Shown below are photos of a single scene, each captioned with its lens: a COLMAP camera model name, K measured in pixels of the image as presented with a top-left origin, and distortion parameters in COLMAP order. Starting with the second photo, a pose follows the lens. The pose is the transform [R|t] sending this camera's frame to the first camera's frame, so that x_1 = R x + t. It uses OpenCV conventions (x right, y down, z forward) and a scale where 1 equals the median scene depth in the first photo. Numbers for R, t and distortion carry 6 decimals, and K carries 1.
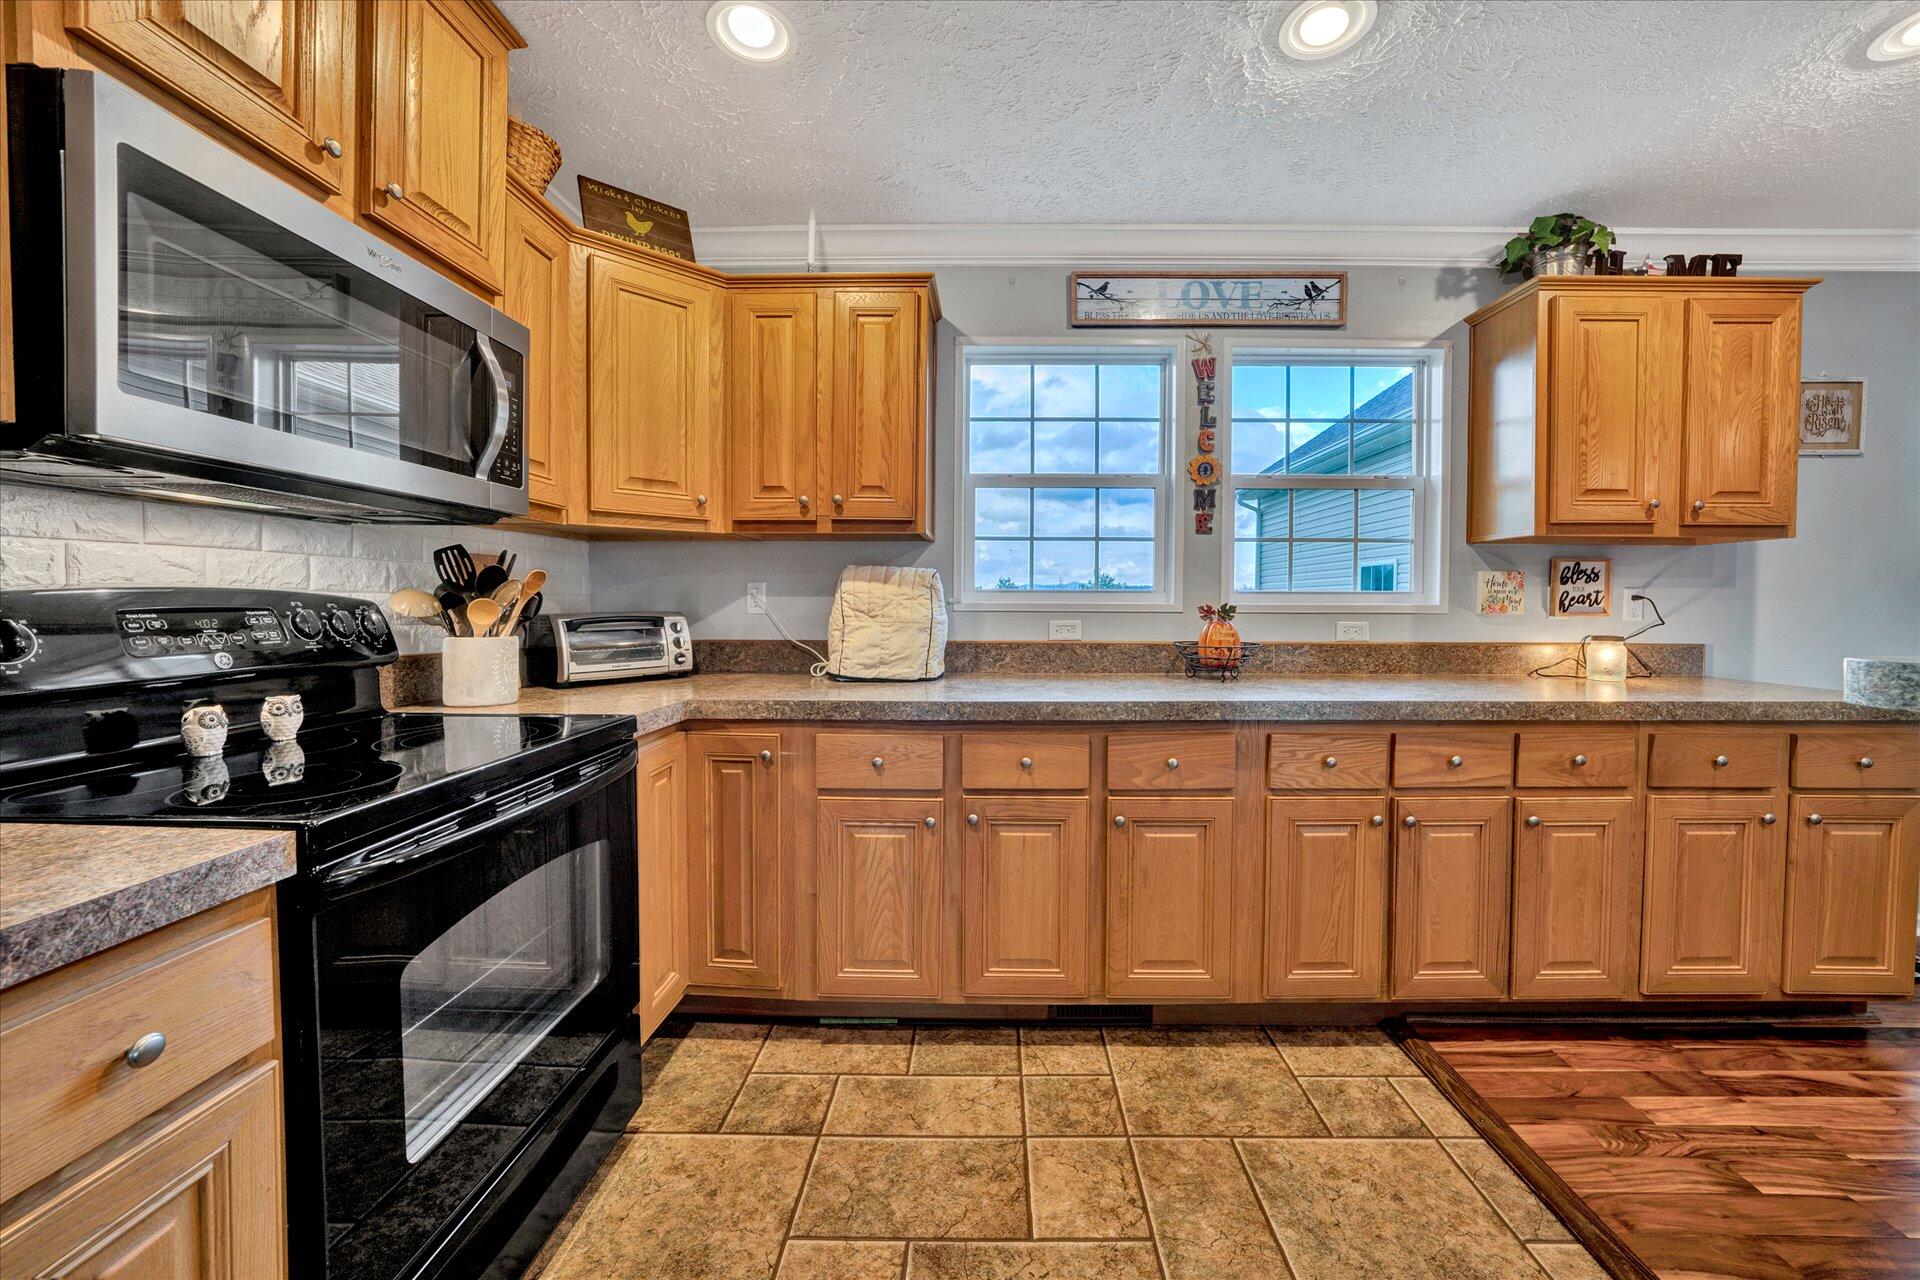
lens RADIAL K [[711.0, 0, 967.7], [0, 711.0, 620.8], [0, 0, 1]] dist [-0.006243, 0.000037]
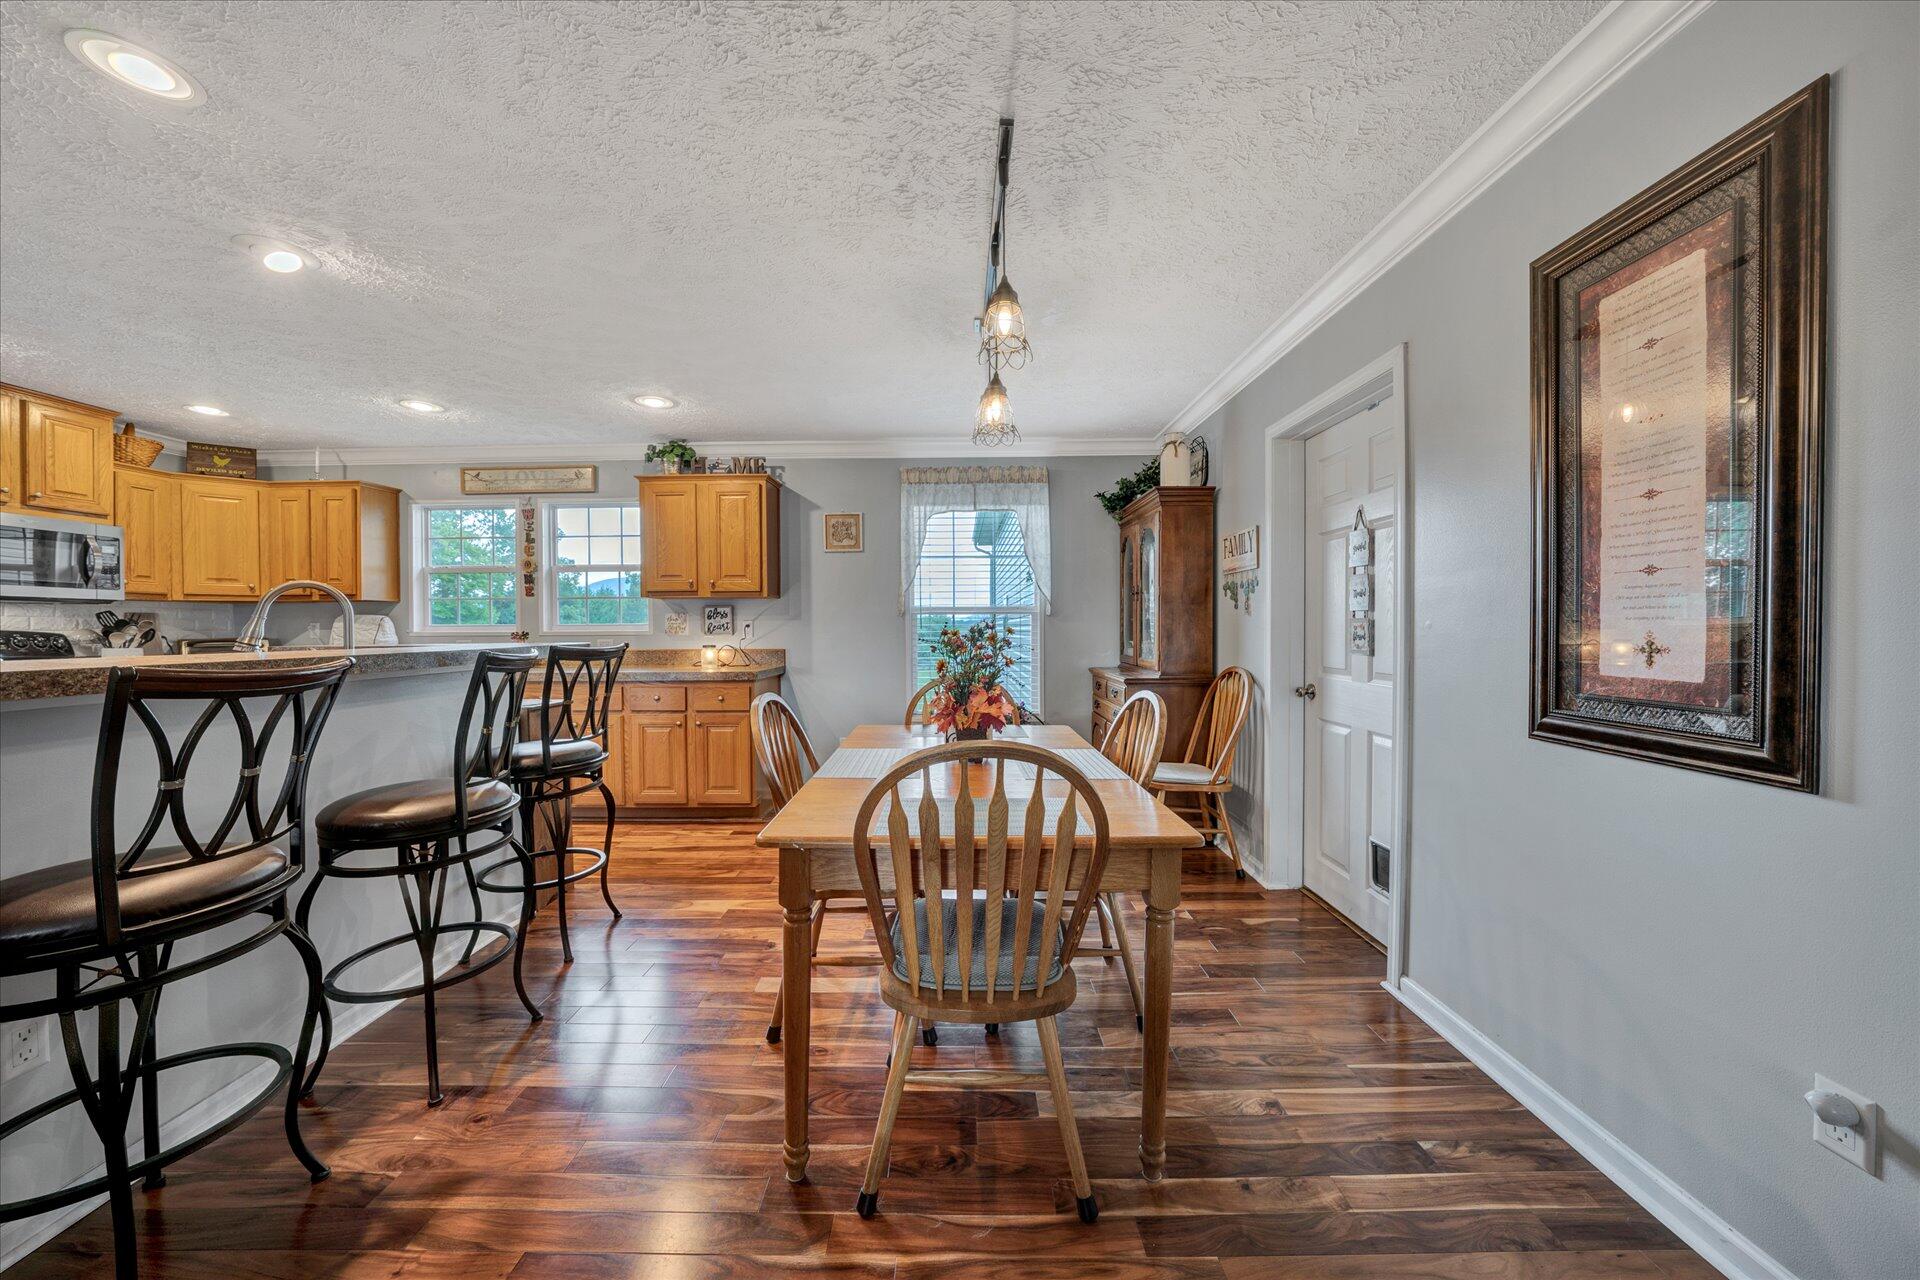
lens RADIAL K [[678.3, 0, 940.0], [0, 678.3, 636.4], [0, 0, 1]] dist [-0.002571, 0.000813]
pose [[0.999661, -0.010521, -0.023820, 1.543938], [0.010158, 0.999831, -0.015338, 0.031382], [0.023978, 0.015091, 0.999599, -0.881706]]
